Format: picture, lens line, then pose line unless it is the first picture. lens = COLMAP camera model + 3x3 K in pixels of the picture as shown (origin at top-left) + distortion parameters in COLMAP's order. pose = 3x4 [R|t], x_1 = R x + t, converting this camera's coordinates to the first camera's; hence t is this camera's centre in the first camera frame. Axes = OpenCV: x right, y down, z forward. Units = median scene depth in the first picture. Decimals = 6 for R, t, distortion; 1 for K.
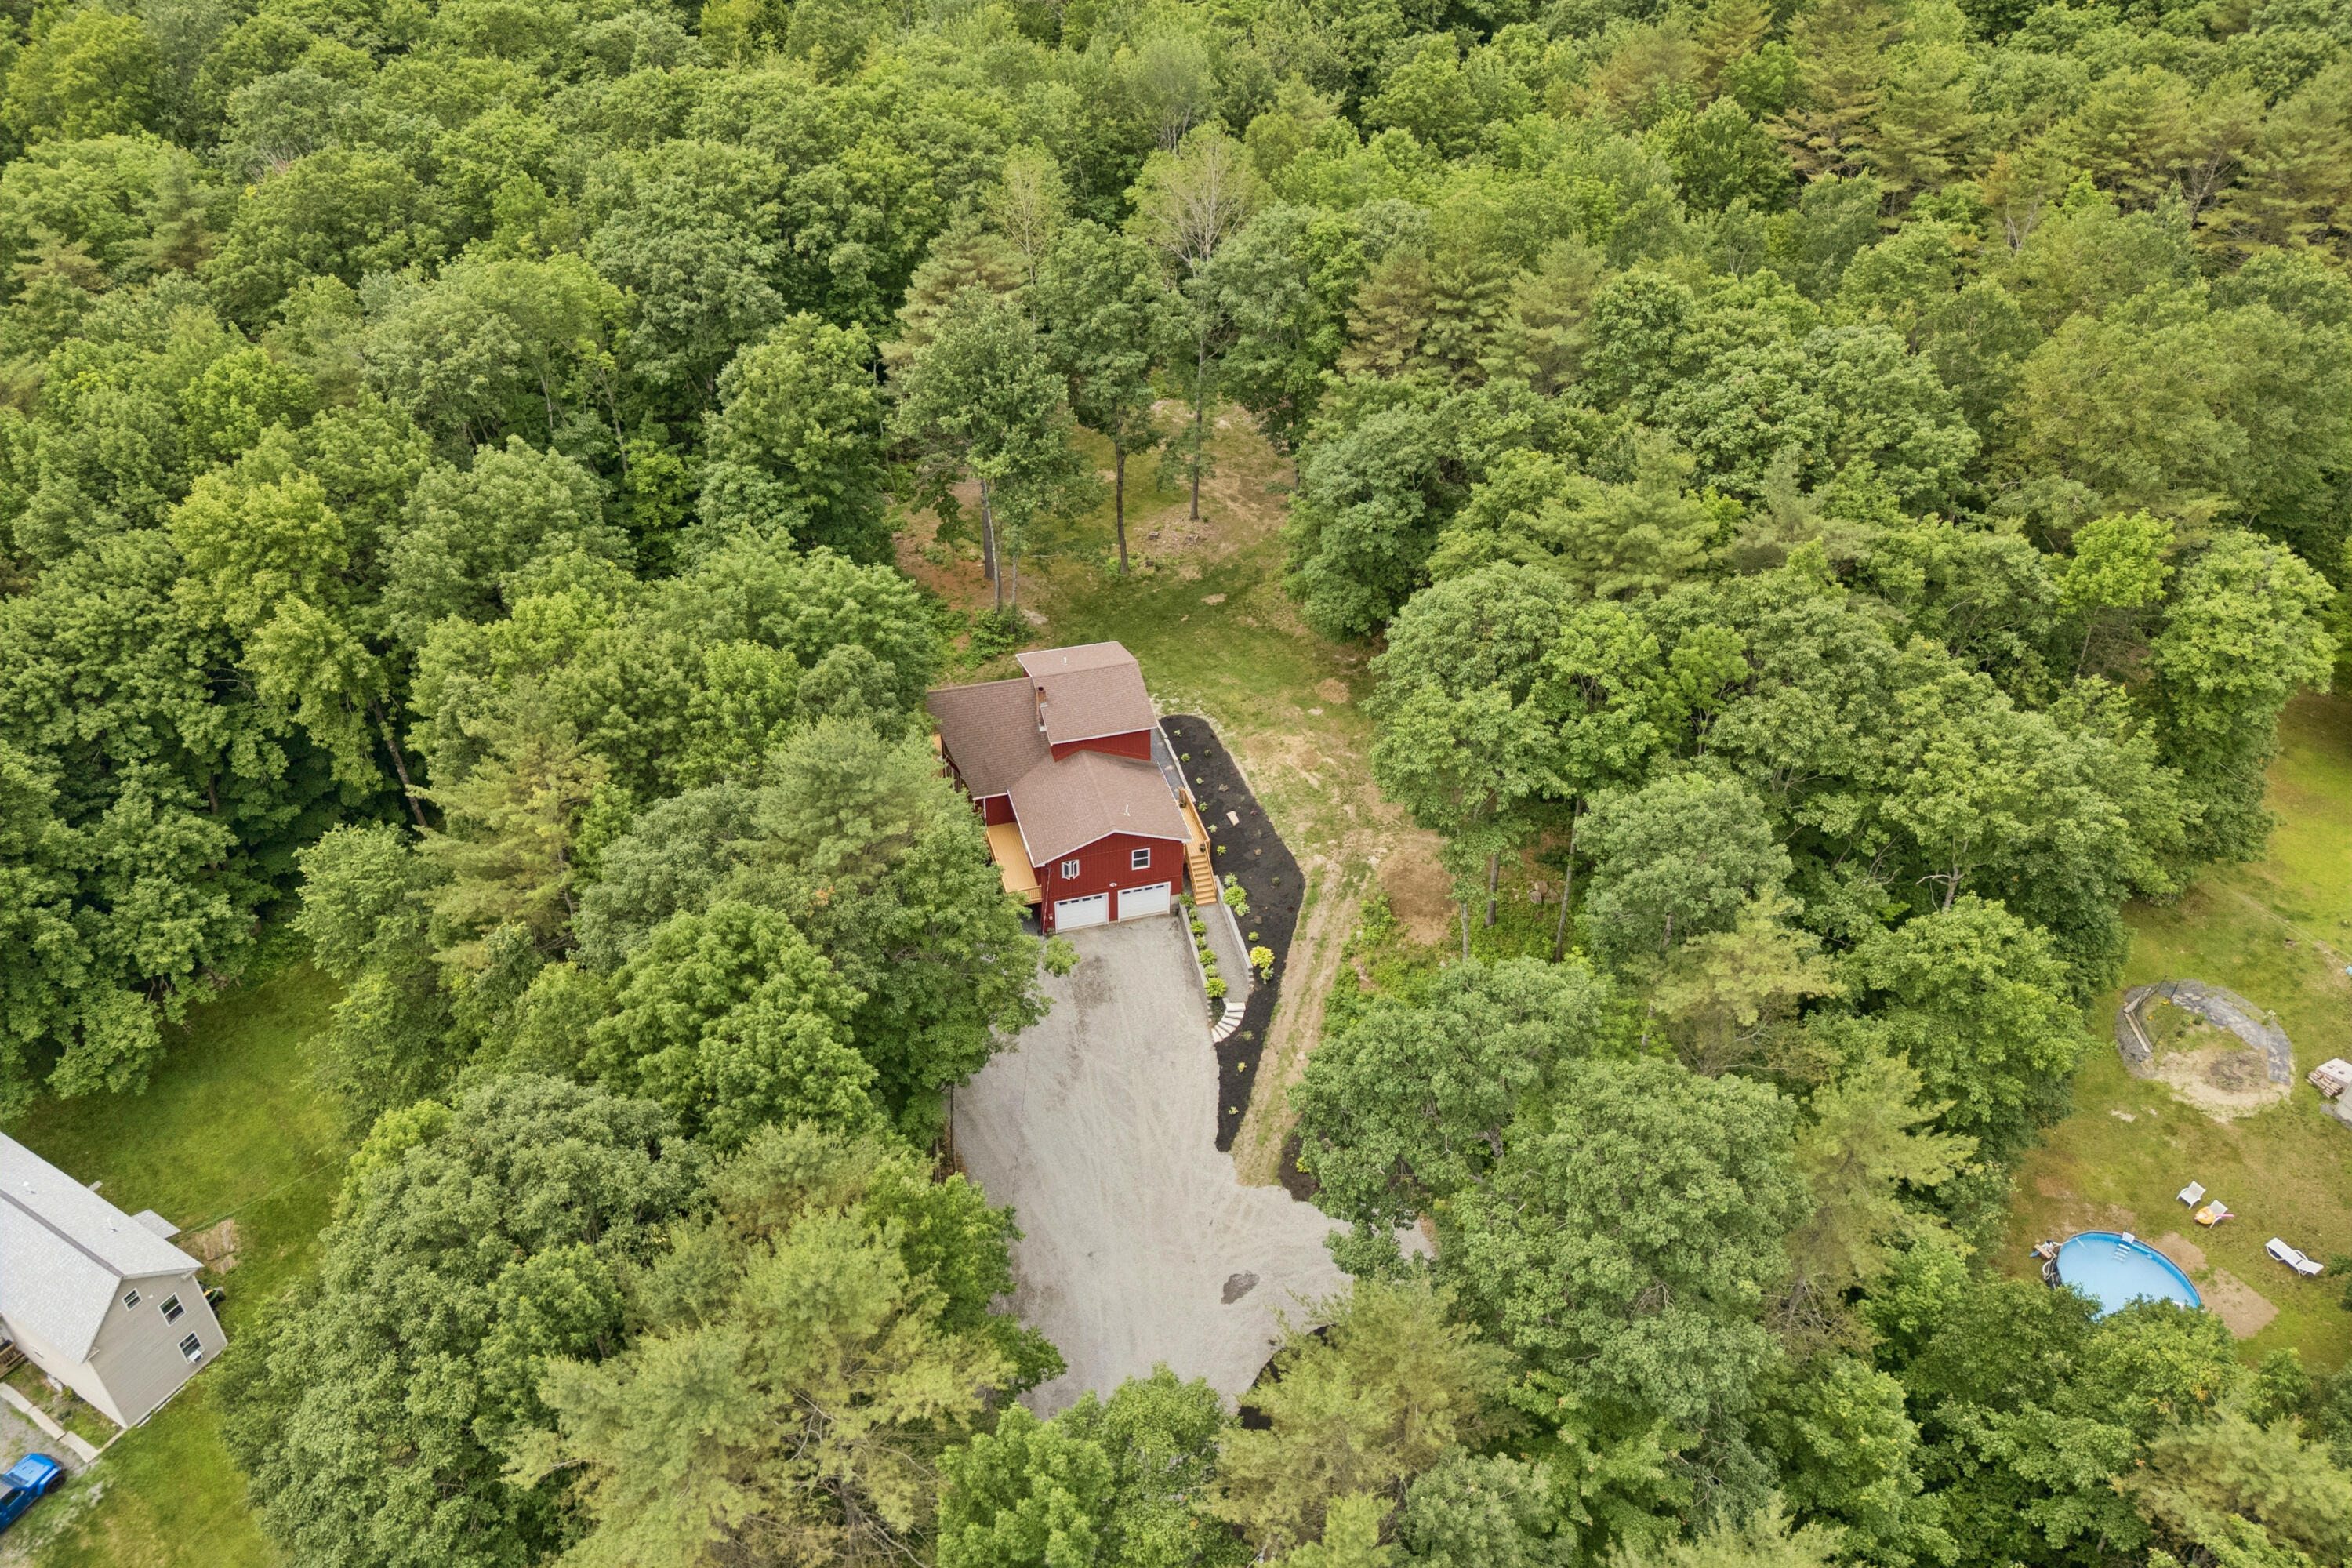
lens RADIAL K [[1672.9, 0, 1164.4], [0, 1672.9, 784.1], [0, 0, 1]] dist [0.068407, -0.044844]
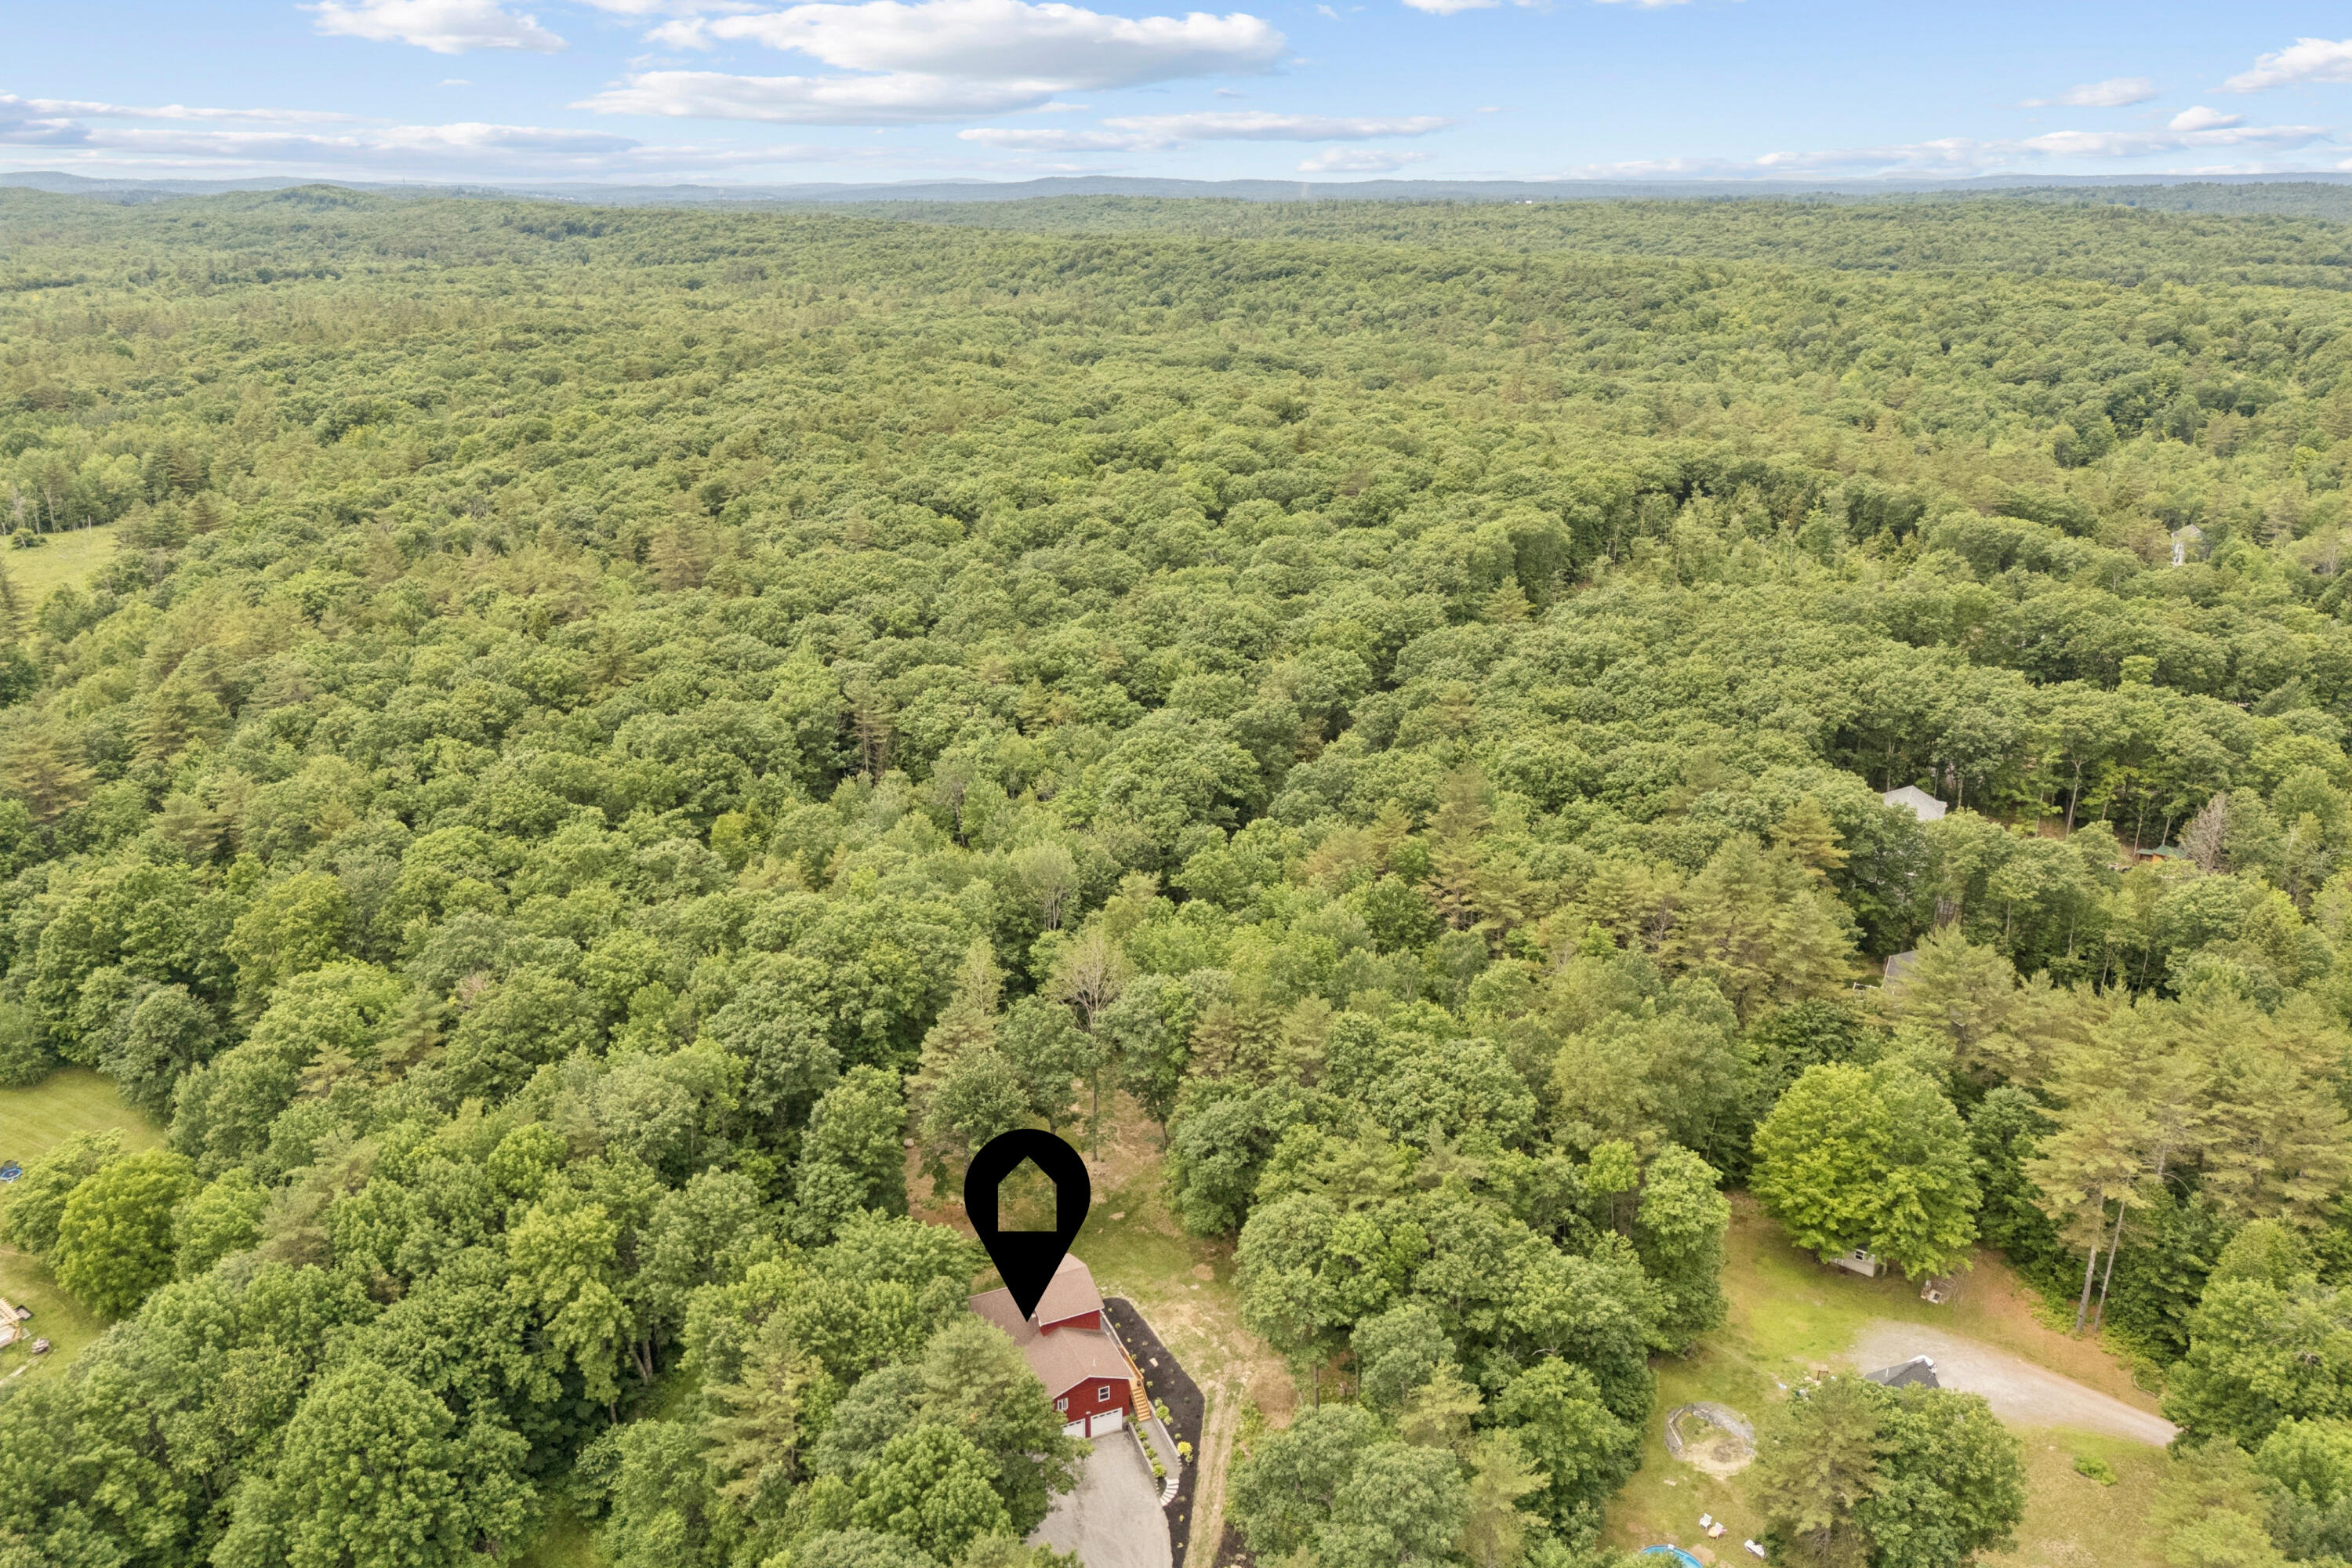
lens RADIAL K [[1672.9, 0, 1173.3], [0, 1672.9, 776.9], [0, 0, 1]] dist [0.068407, -0.044844]
pose [[0.988640, -0.055197, 0.139804, -0.149173], [0.098152, 0.941513, -0.322366, 0.016307], [-0.113834, 0.332426, 0.936234, -0.775340]]
